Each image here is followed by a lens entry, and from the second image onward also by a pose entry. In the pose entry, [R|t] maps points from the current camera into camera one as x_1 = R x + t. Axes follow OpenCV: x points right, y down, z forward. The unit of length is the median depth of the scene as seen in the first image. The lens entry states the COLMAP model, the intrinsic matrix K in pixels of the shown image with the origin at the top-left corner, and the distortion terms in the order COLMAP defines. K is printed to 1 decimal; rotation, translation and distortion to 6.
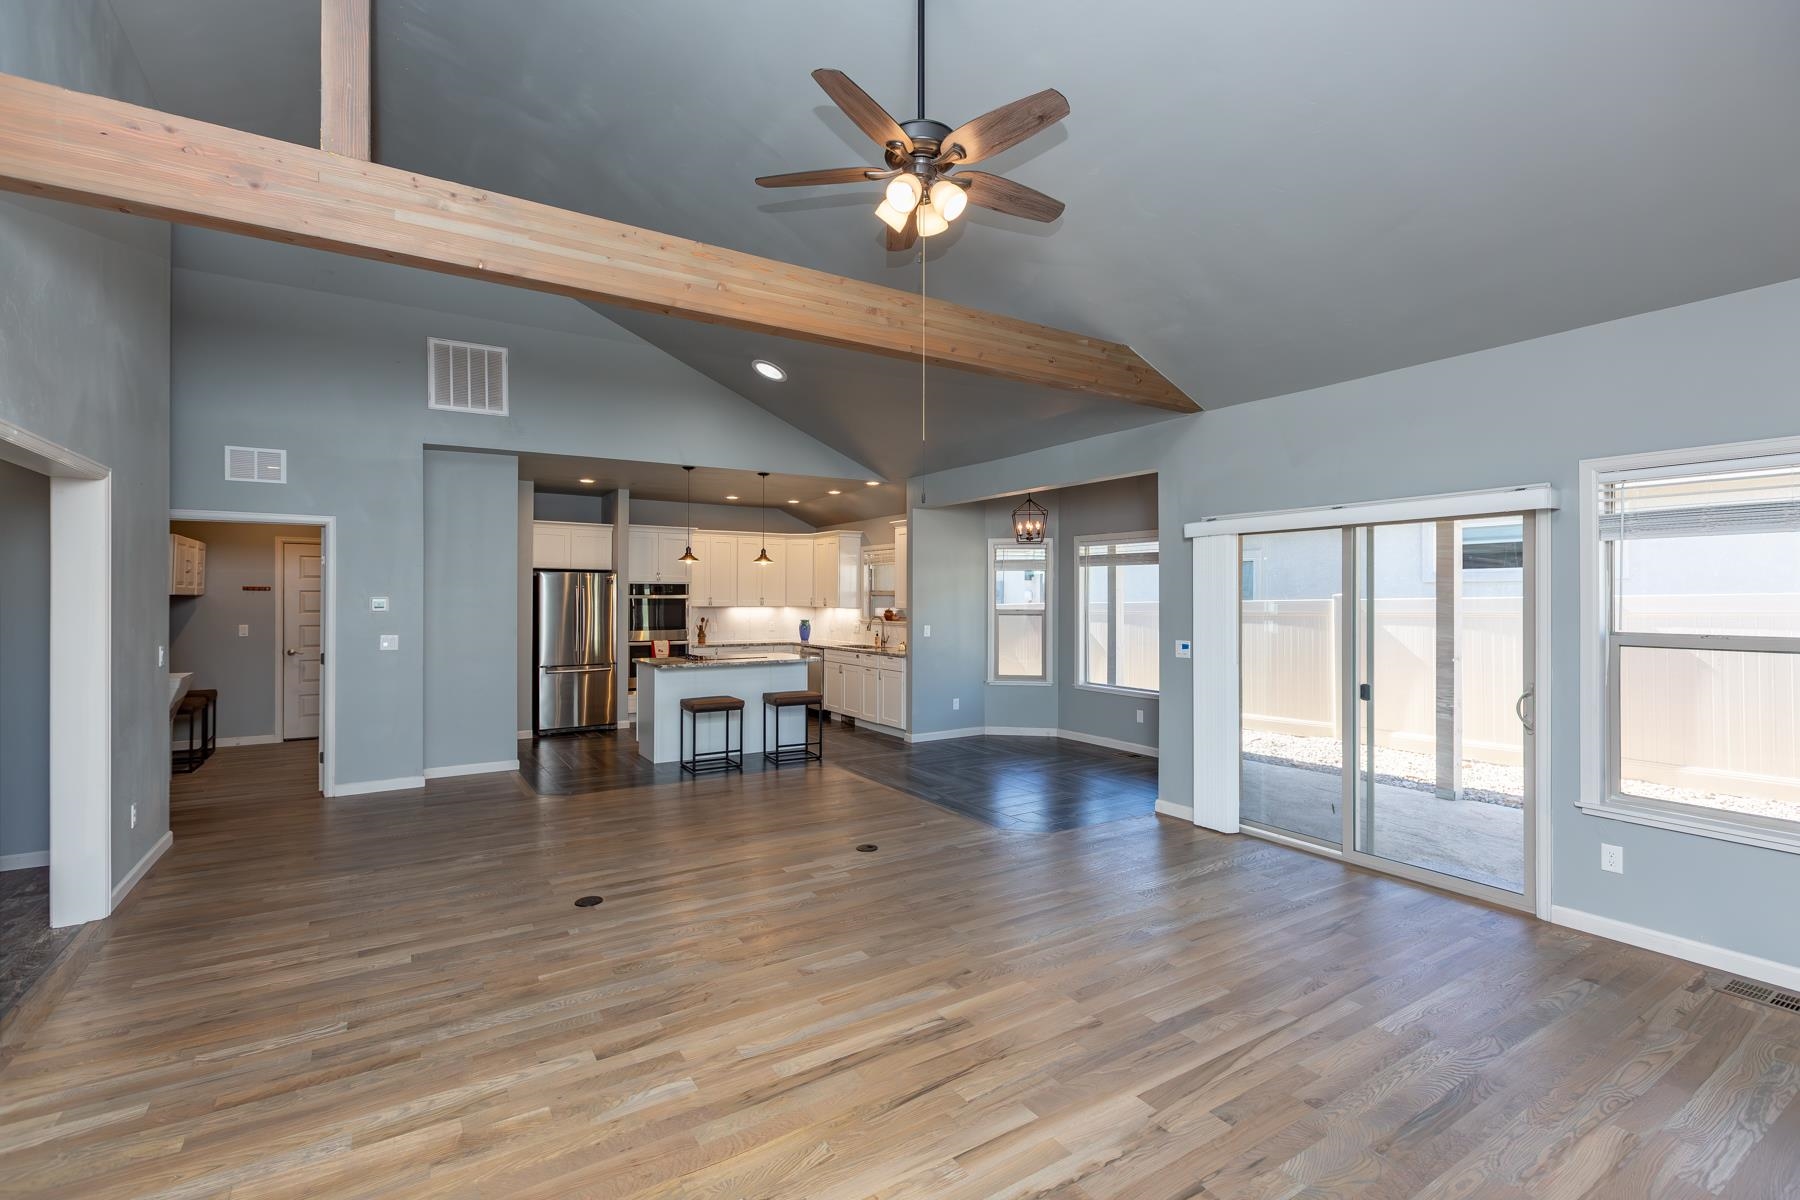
lens RADIAL K [[771.6, 0, 900.0], [0, 771.6, 600.0], [0, 0, 1]] dist [0.022765, -0.000142]
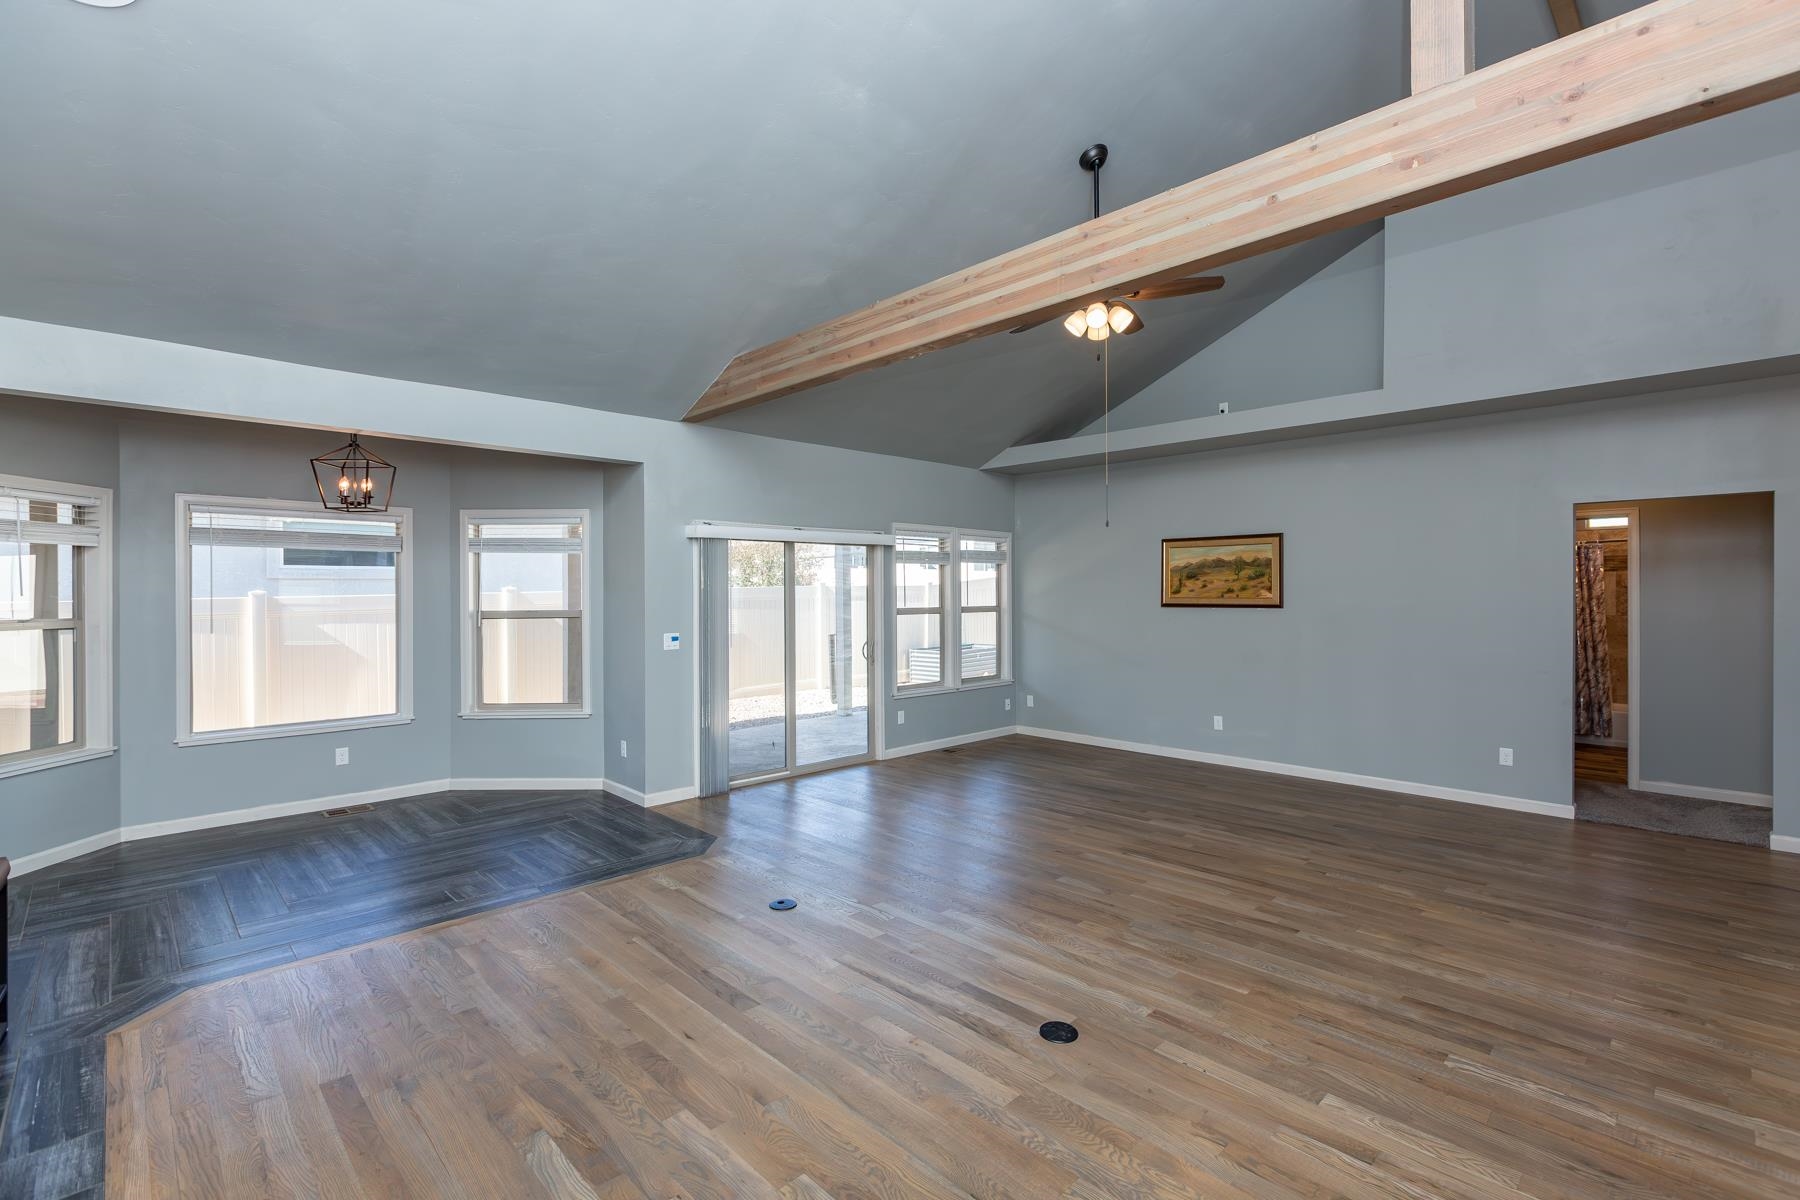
lens RADIAL K [[812.7, 0, 869.5], [0, 812.7, 595.4], [0, 0, 1]] dist [0.000549, 0.001071]
pose [[-0.159974, 0.000847, 0.987121, -1.245689], [0.012630, 0.999920, 0.001188, 0.003824], [-0.987040, 0.012657, -0.159972, 1.472709]]
